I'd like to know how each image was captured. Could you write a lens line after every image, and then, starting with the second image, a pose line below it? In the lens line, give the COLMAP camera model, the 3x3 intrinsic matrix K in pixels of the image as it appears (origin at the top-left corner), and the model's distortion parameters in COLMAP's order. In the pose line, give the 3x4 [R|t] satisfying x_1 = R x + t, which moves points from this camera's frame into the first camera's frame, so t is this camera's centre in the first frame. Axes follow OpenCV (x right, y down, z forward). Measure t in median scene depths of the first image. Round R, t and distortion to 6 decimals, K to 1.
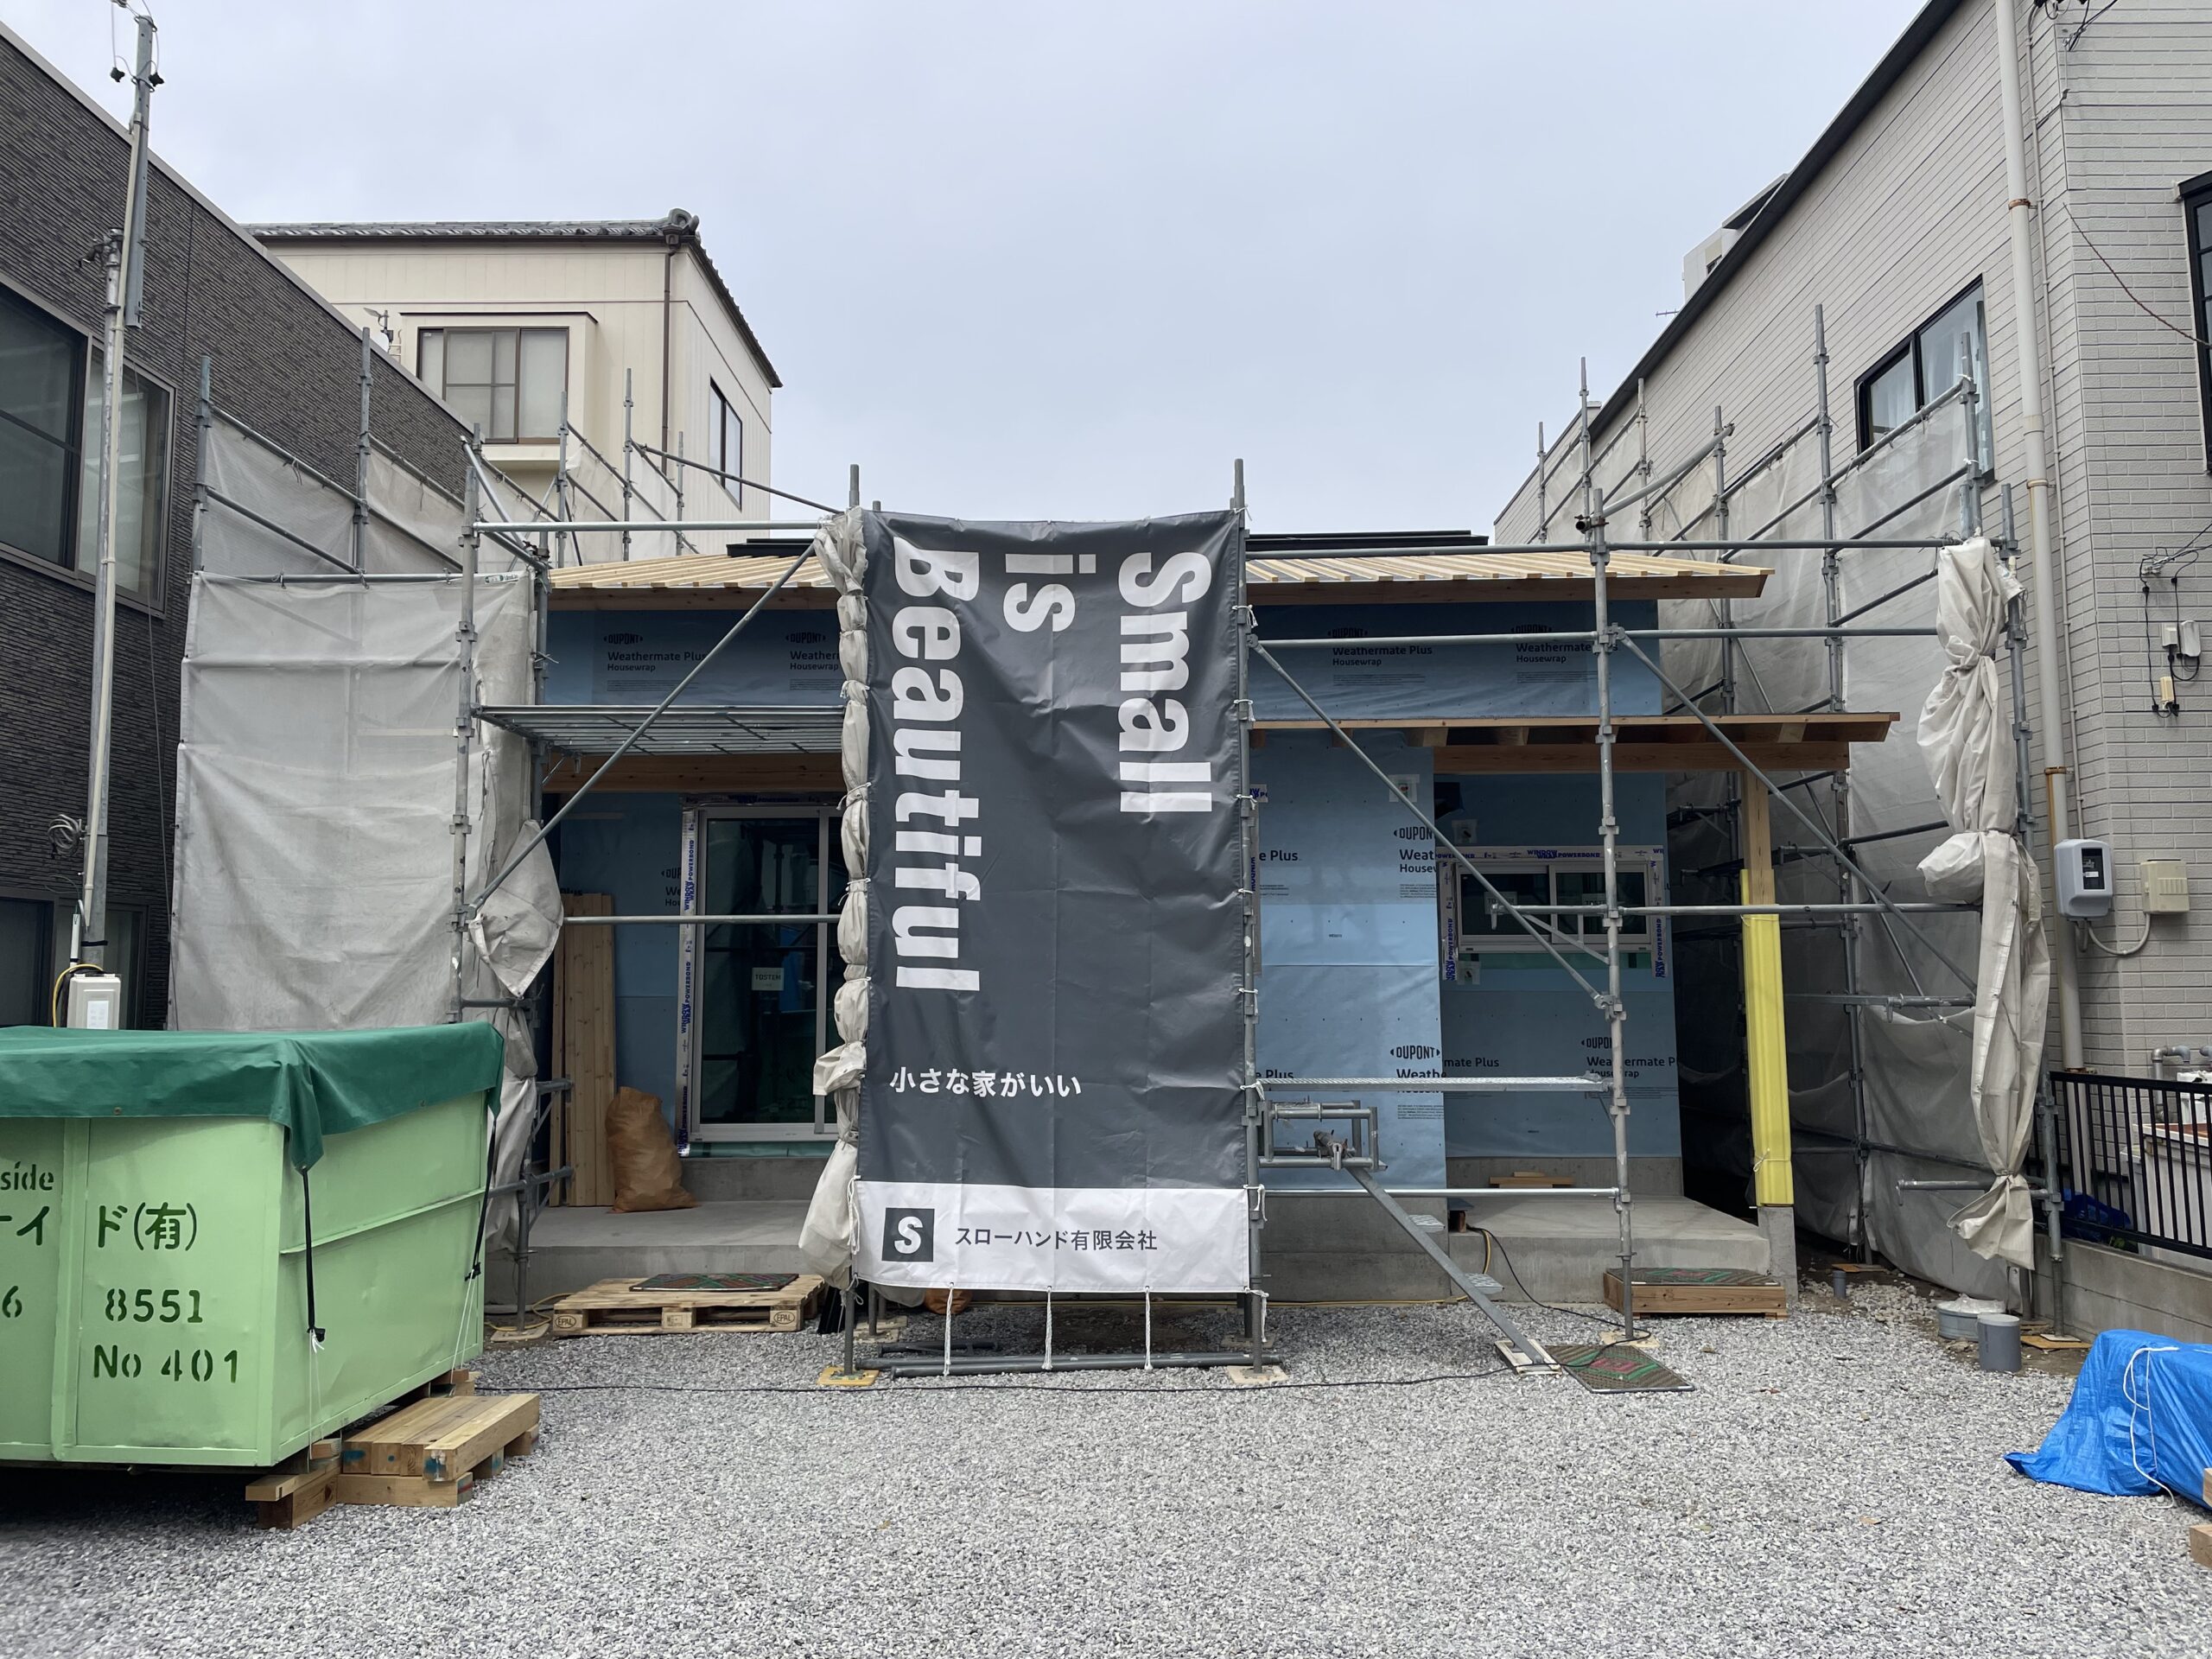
lens RADIAL K [[1634.4, 0, 1104.9], [0, 1634.4, 825.2], [0, 0, 1]] dist [0.026948, -0.000848]
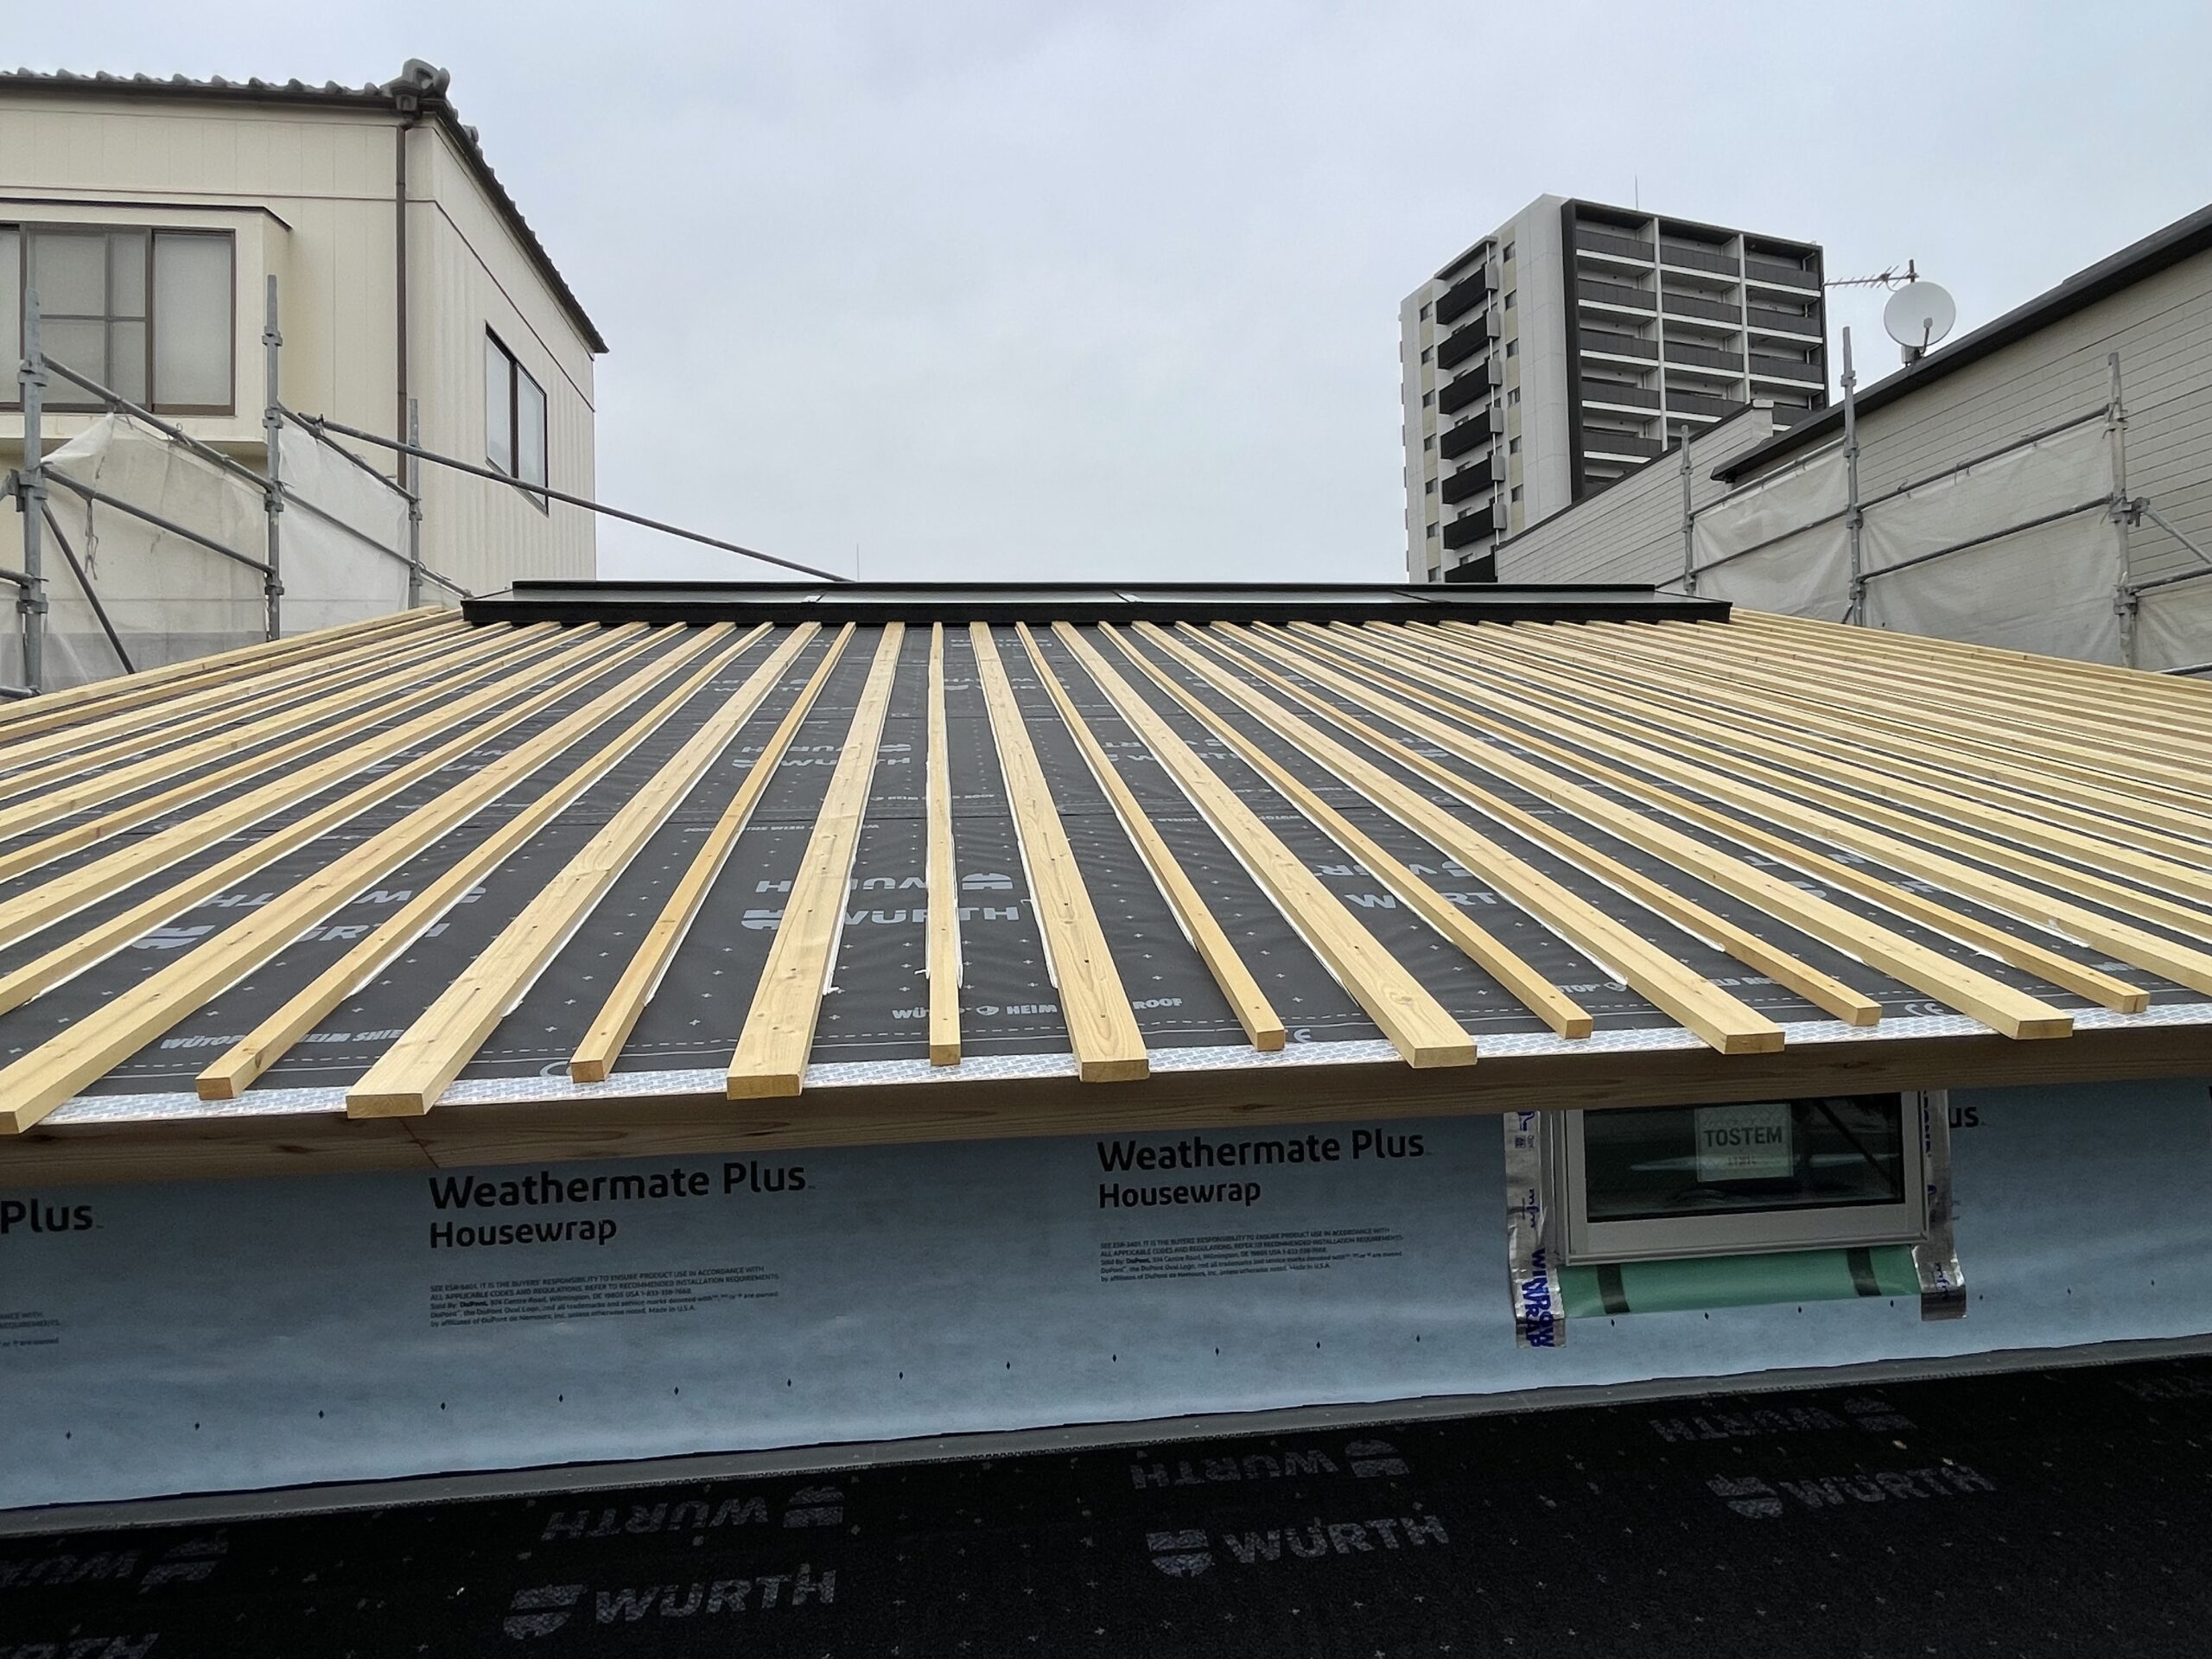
lens RADIAL K [[1269.0, 0, 1113.2], [0, 1269.0, 827.8], [0, 0, 1]] dist [0.000481, 0.000675]
pose [[0.989460, -0.017678, 0.143725, -0.089027], [0.008298, 0.997811, 0.065605, -0.141571], [-0.144570, -0.063720, 0.987441, 0.630533]]
